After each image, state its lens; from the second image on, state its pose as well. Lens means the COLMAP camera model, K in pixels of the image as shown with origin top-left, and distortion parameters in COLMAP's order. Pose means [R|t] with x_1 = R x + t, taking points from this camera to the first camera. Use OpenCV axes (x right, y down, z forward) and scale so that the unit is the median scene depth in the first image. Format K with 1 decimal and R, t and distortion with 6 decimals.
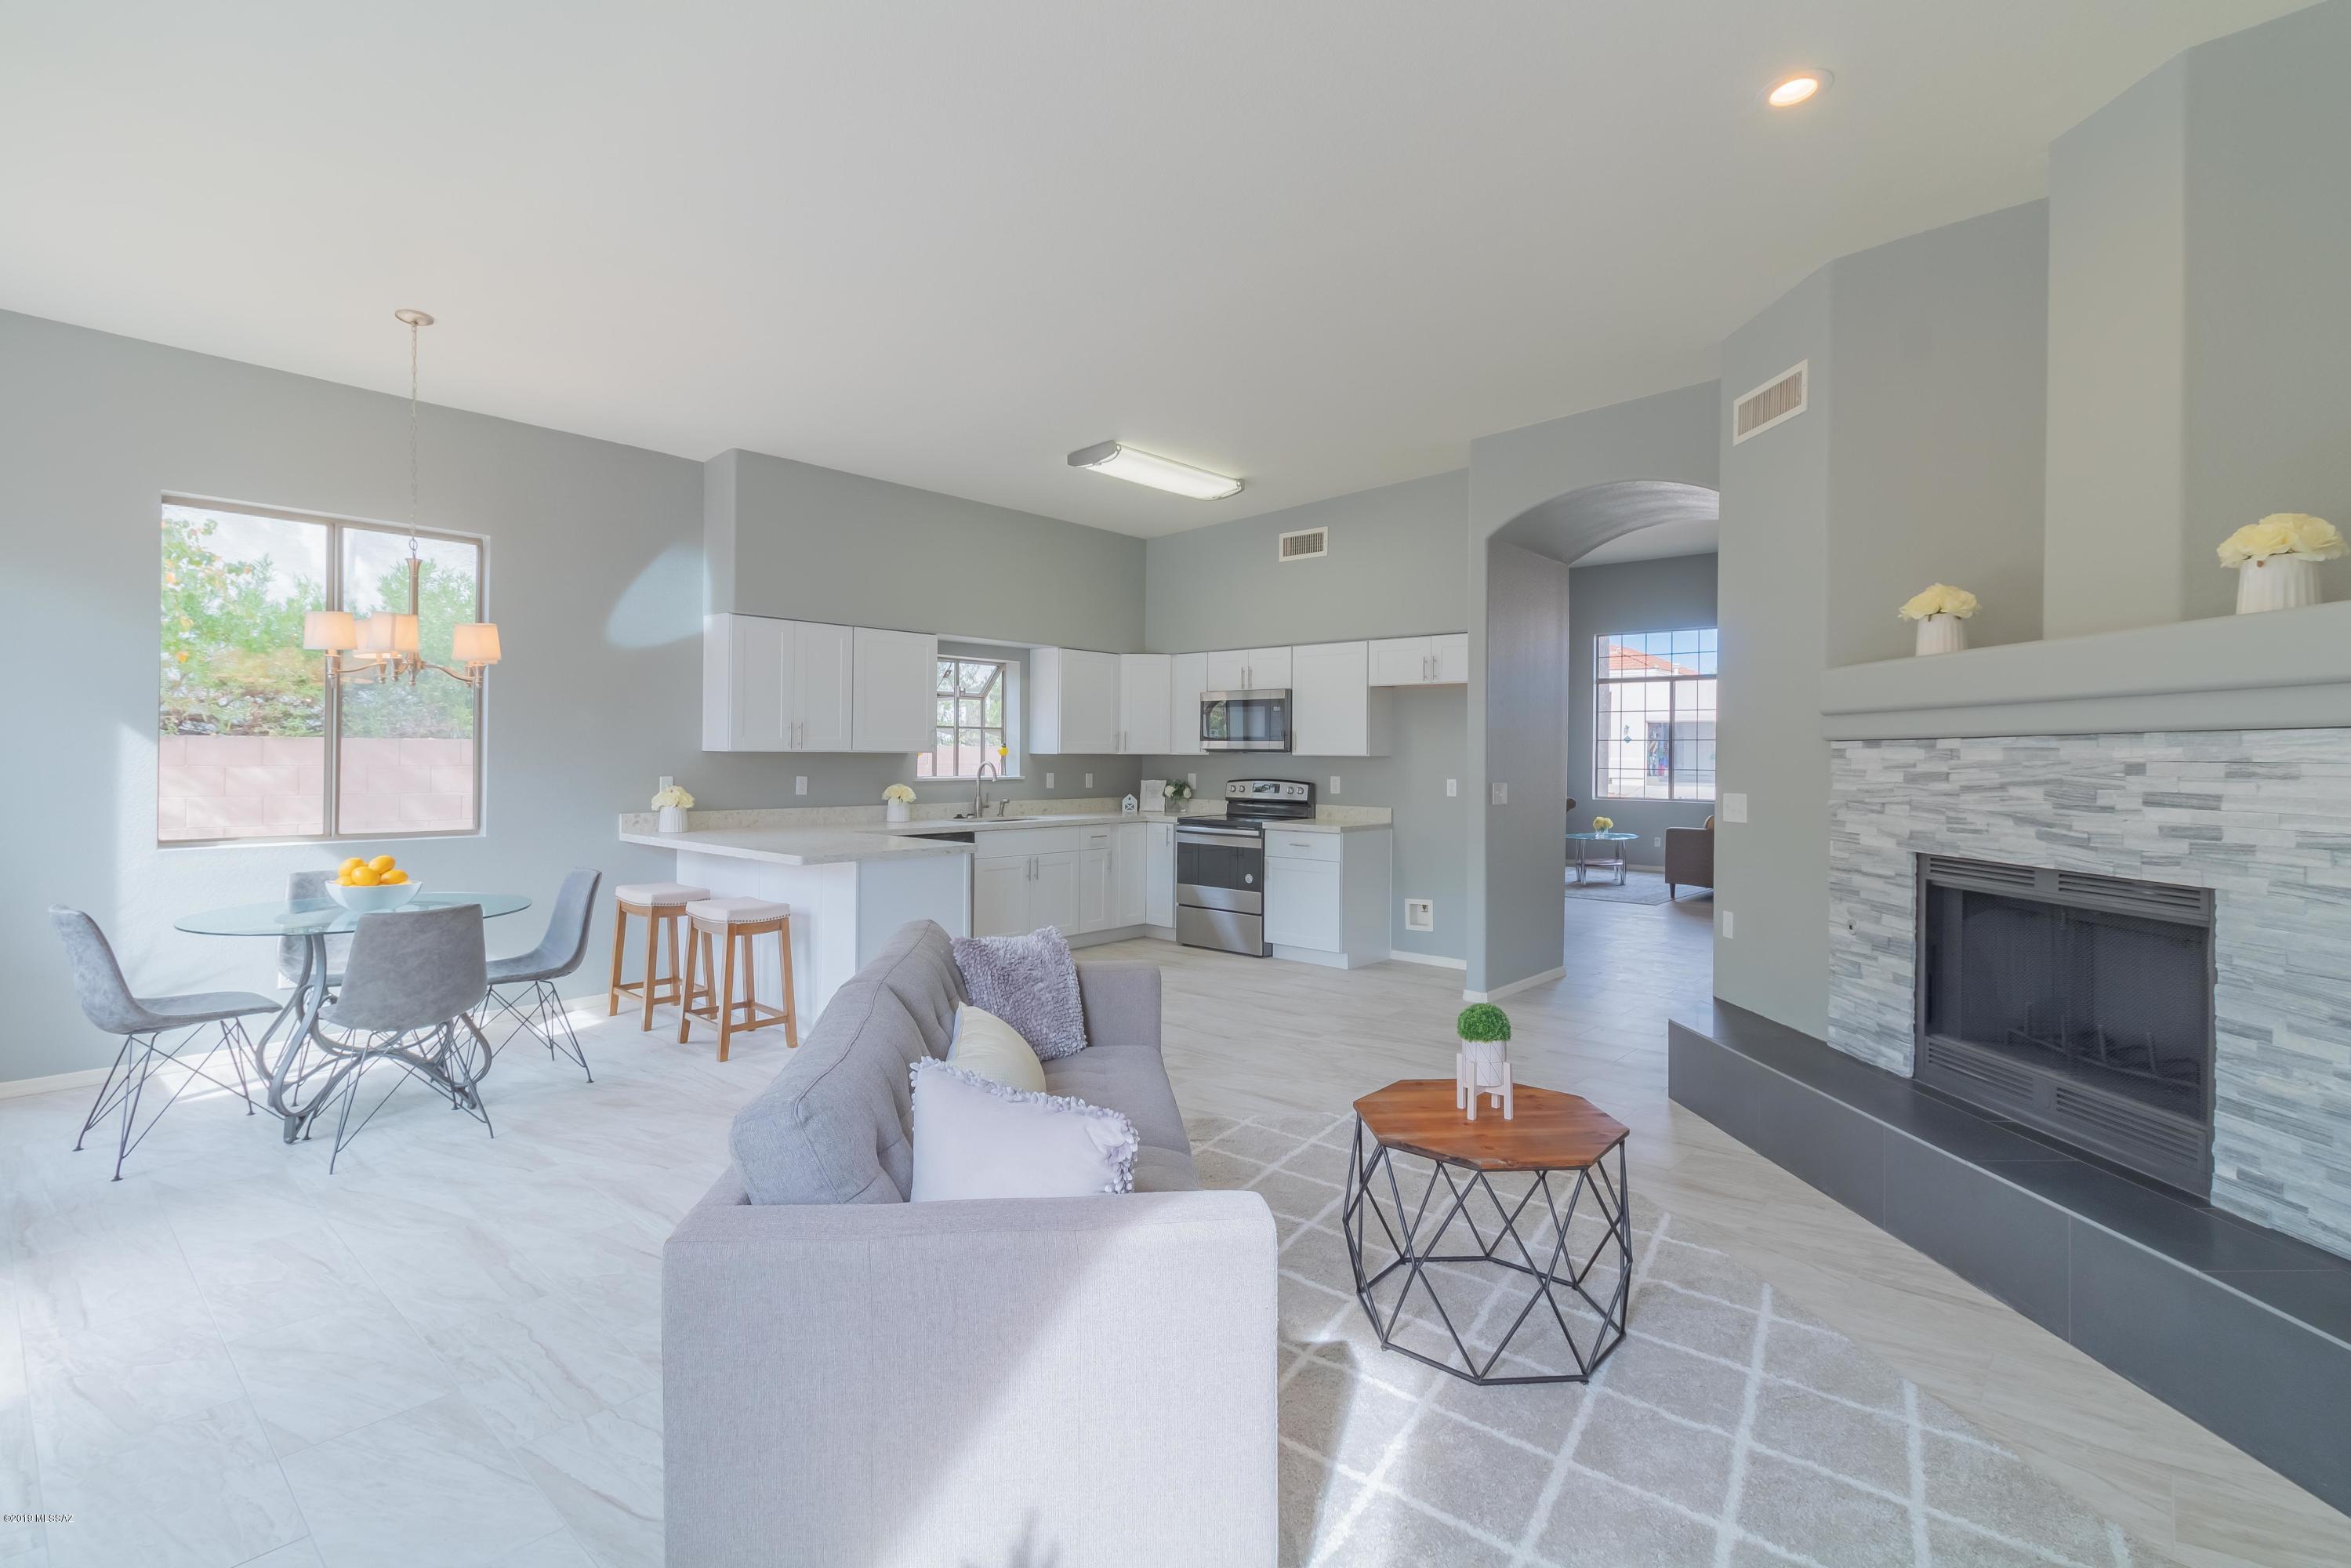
lens RADIAL K [[1086.2, 0, 1176.1], [0, 1086.2, 756.6], [0, 0, 1]] dist [0.004184, 0.000476]
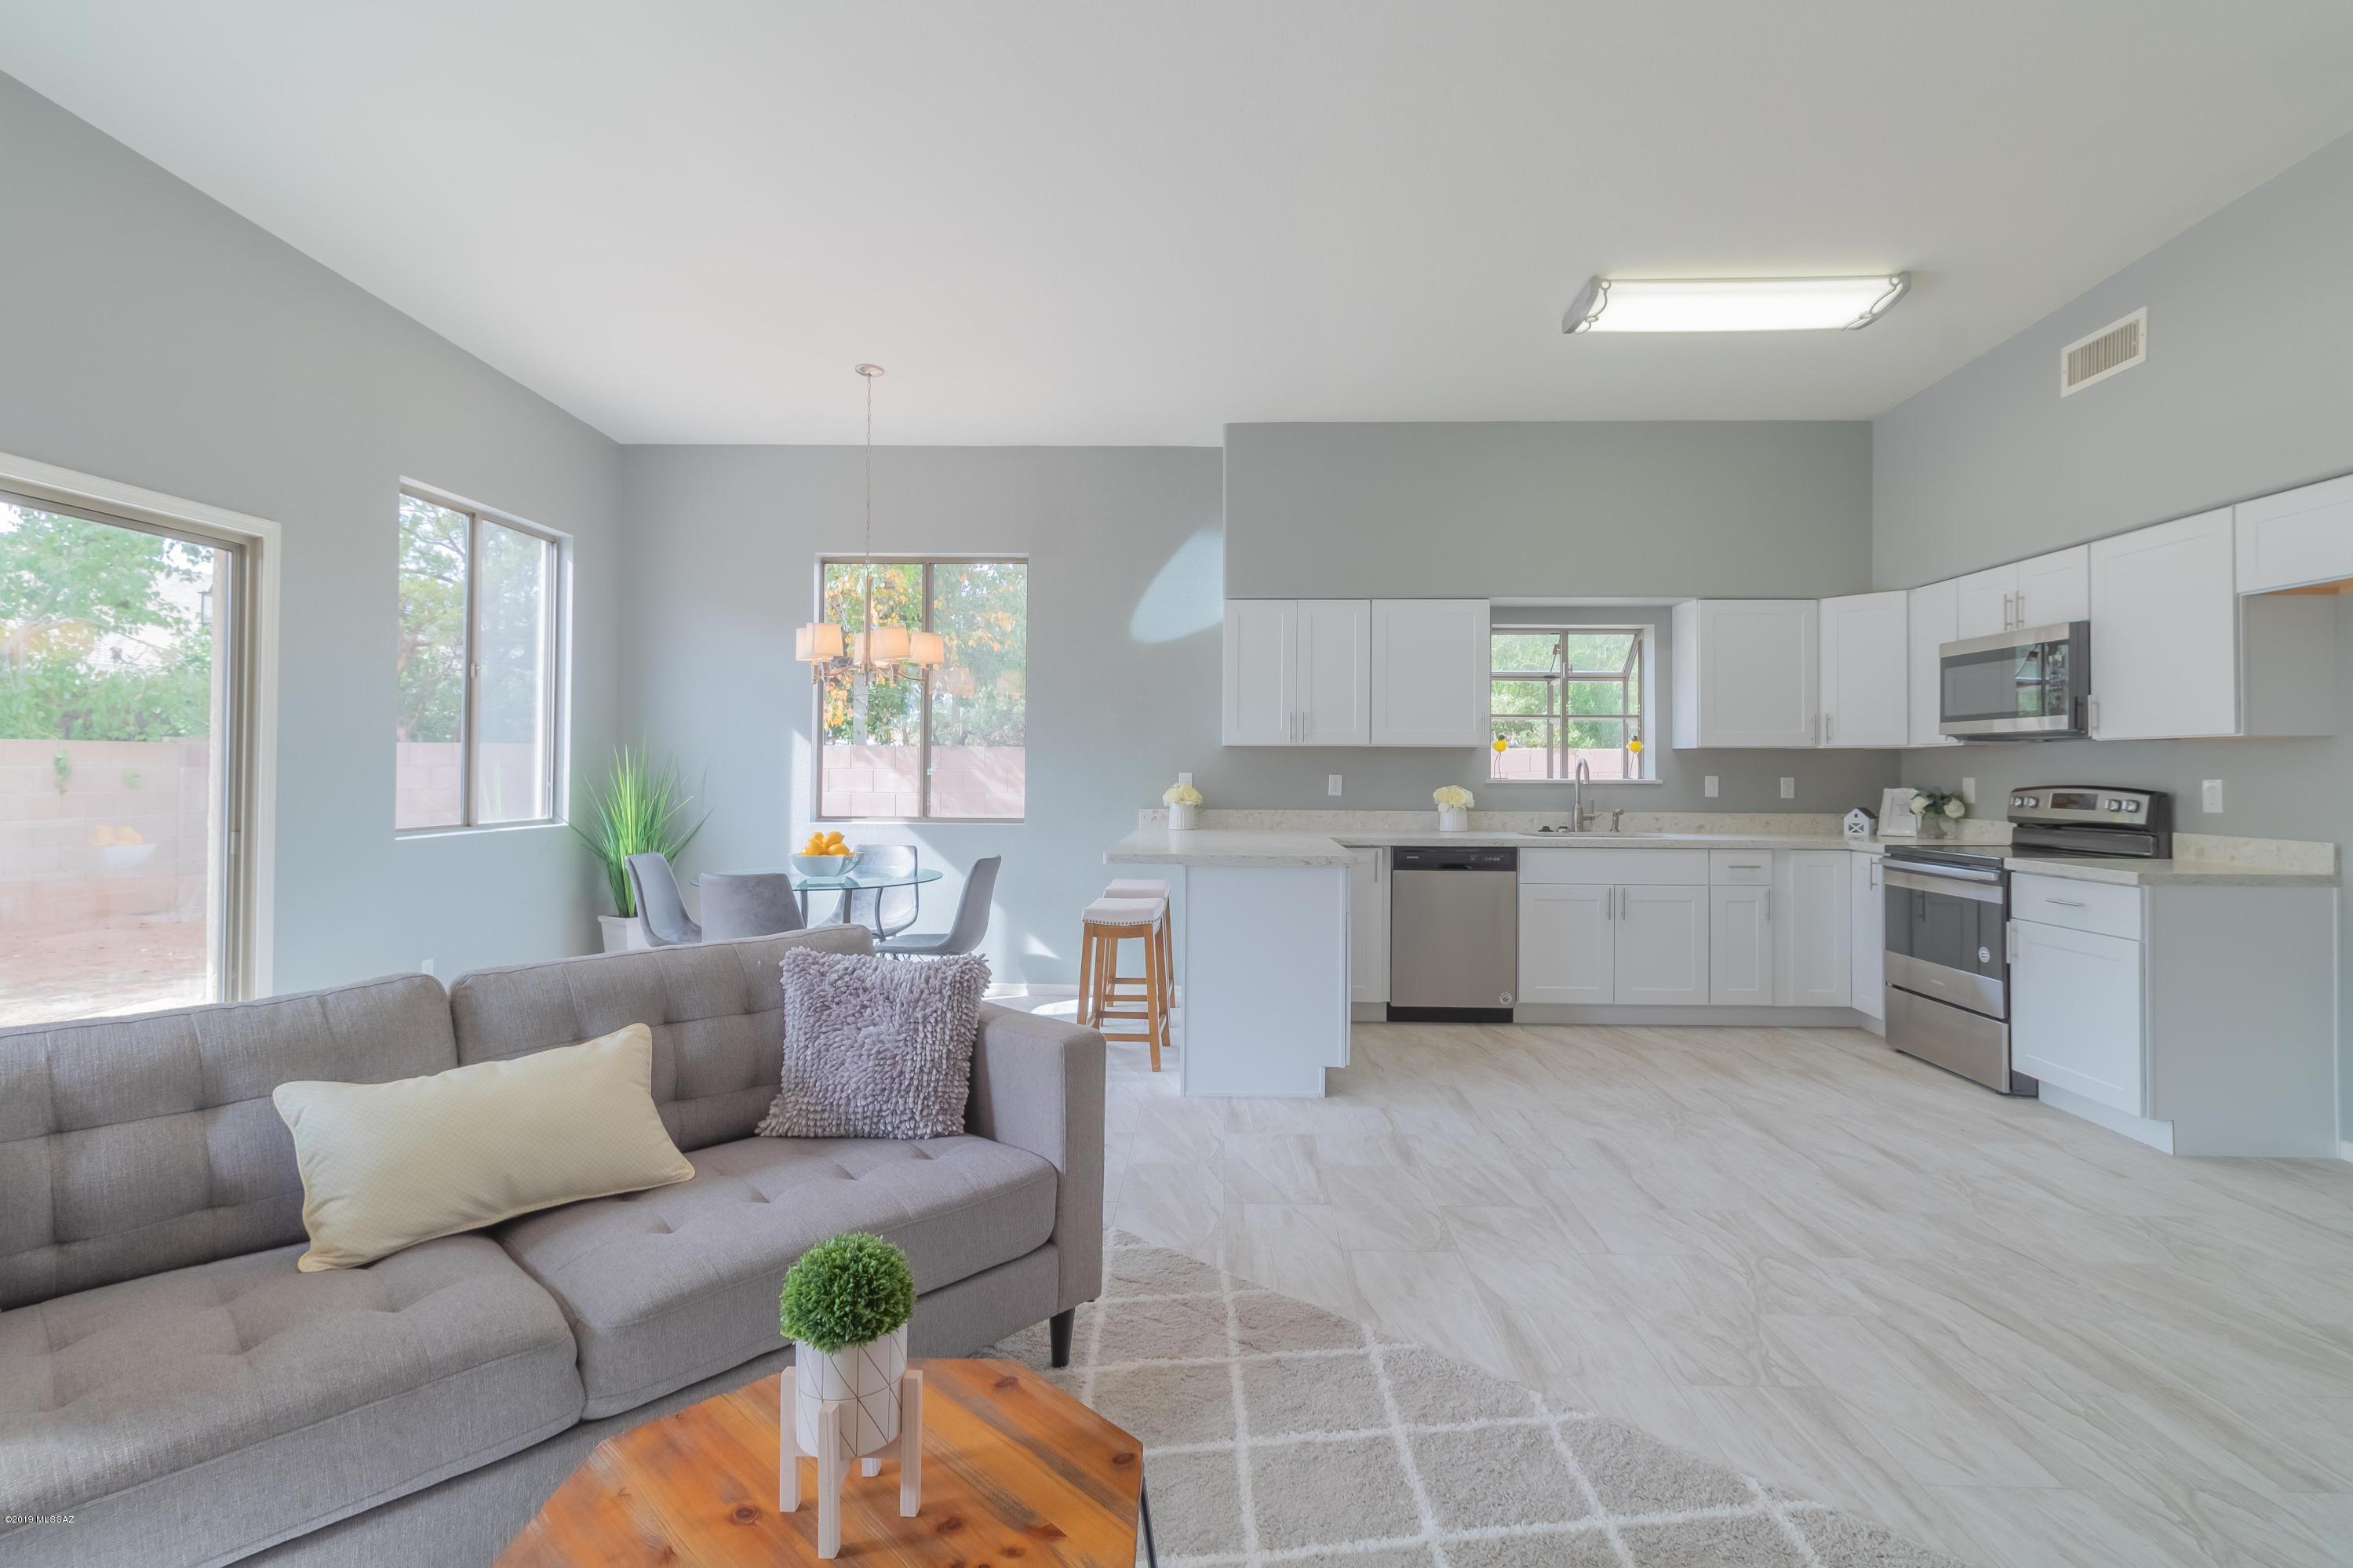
lens RADIAL K [[1103.8, 0, 1198.4], [0, 1103.8, 755.1], [0, 0, 1]] dist [0.002834, -0.000048]
pose [[0.645164, -0.015129, -0.763895, 0.269085], [-0.001423, 0.999778, -0.021002, 0.020677], [0.764043, 0.014636, 0.644999, 0.324114]]
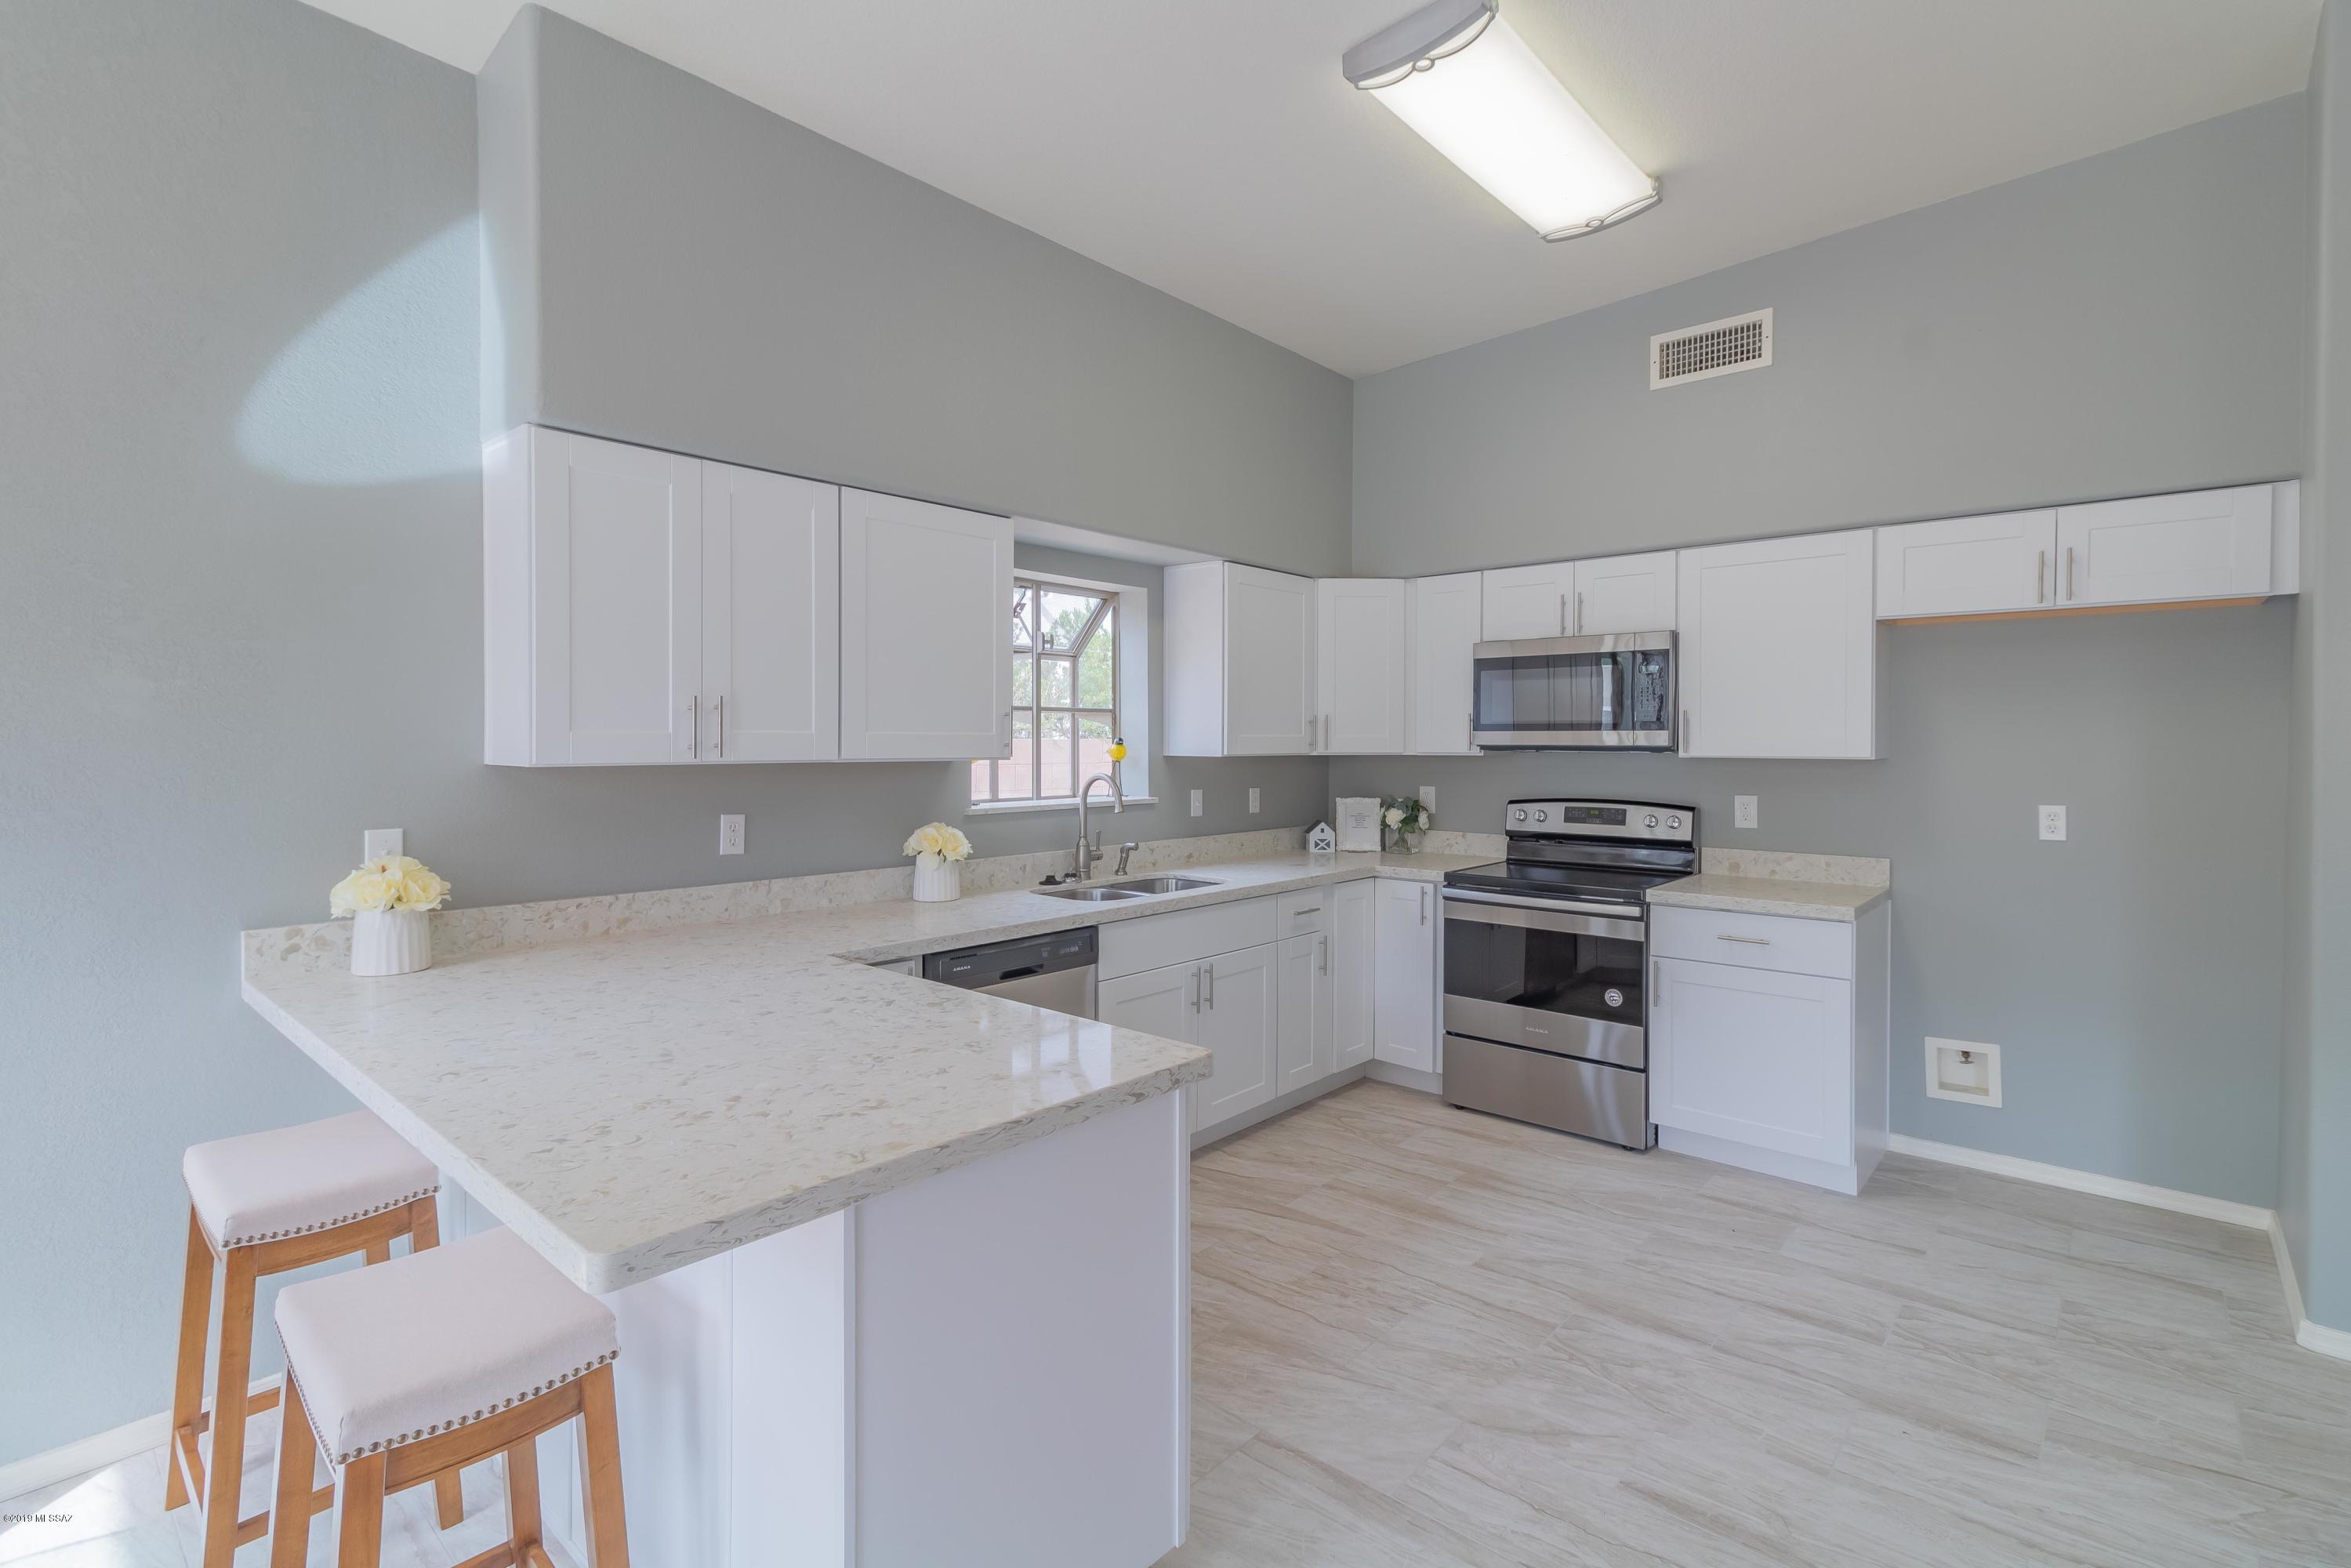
lens RADIAL K [[1086.2, 0, 1176.1], [0, 1086.2, 756.6], [0, 0, 1]] dist [0.004184, 0.000476]
pose [[0.999973, -0.007253, 0.000723, -0.152367], [0.007243, 0.999900, 0.012154, -0.010822], [-0.000811, -0.012148, 0.999926, 0.525797]]
